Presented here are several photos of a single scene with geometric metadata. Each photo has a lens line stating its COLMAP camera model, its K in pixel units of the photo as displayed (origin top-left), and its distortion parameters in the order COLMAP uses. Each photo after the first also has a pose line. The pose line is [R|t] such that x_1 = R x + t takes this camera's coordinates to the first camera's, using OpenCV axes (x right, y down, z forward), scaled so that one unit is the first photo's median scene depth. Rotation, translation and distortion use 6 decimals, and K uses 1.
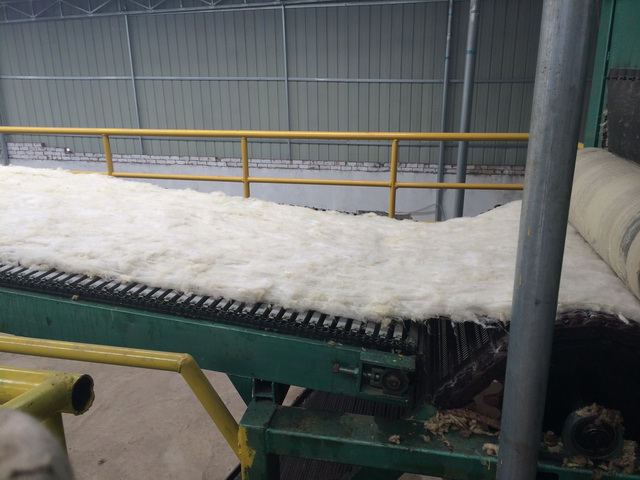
lens RADIAL K [[561.1, 0, 320.0], [0, 561.1, 240.0], [0, 0, 1]] dist [0.104668, -0.154399]
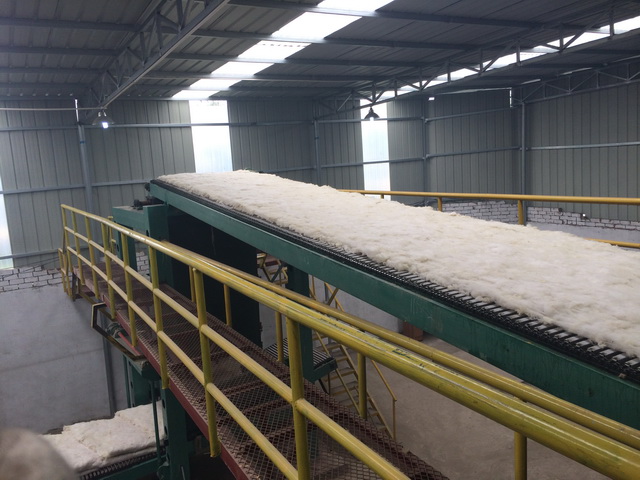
lens RADIAL K [[554.5, 0, 320.0], [0, 554.5, 240.0], [0, 0, 1]] dist [0.148288, -0.183137]
pose [[0.658152, 0.073794, -0.749260, 0.041283], [-0.158309, 0.986500, -0.041900, 0.006251], [0.736053, 0.146191, 0.660949, -0.021815]]
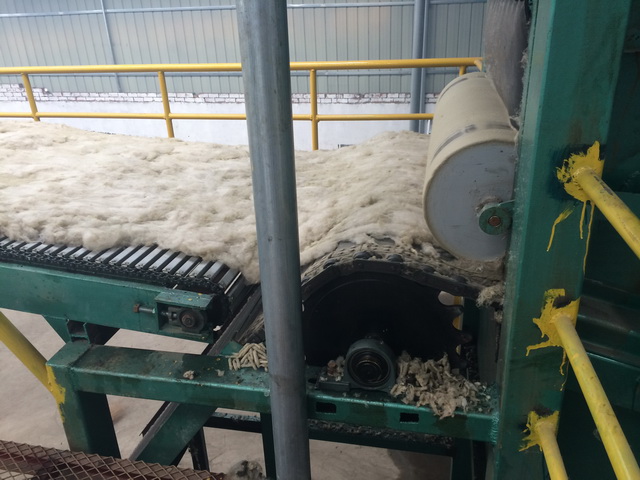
lens RADIAL K [[561.4, 0, 323.2], [0, 561.4, 241.1], [0, 0, 1]] dist [0.110123, -0.162849]
pose [[0.999166, -0.023323, -0.033527, 0.368901], [0.027033, 0.993019, 0.114819, 0.003358], [0.030615, -0.115630, 0.992820, 0.025883]]
